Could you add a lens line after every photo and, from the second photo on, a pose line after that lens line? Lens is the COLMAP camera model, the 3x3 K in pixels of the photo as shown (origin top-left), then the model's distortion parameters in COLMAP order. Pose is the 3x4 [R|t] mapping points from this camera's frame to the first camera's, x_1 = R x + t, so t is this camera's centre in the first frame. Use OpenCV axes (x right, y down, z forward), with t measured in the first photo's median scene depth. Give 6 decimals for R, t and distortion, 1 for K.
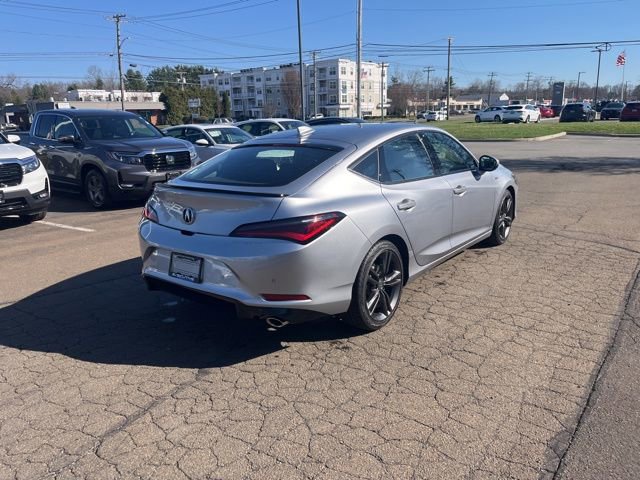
lens RADIAL K [[484.2, 0, 320.0], [0, 484.2, 240.0], [0, 0, 1]] dist [0.065485, -0.074778]
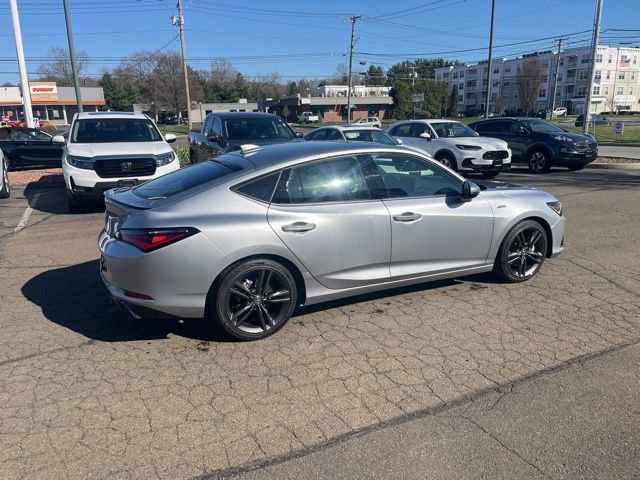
lens RADIAL K [[484.2, 0, 320.0], [0, 484.2, 240.0], [0, 0, 1]] dist [0.065485, -0.074778]
pose [[0.893655, 0.125077, -0.430972, 0.056884], [-0.119325, 0.992030, 0.040477, -0.007983], [0.432600, 0.015253, 0.901457, 0.008037]]
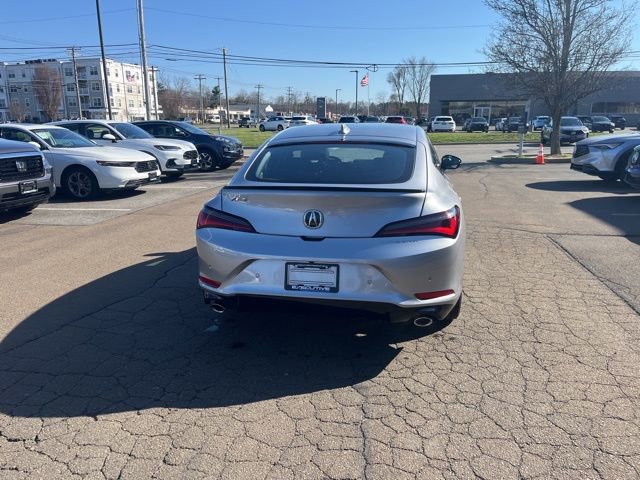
lens RADIAL K [[484.2, 0, 320.0], [0, 484.2, 240.0], [0, 0, 1]] dist [0.065485, -0.074778]
pose [[0.897419, -0.080286, 0.433813, -0.048233], [0.087227, 0.996181, 0.003921, -0.001046], [-0.432471, 0.034321, 0.900994, 0.014456]]
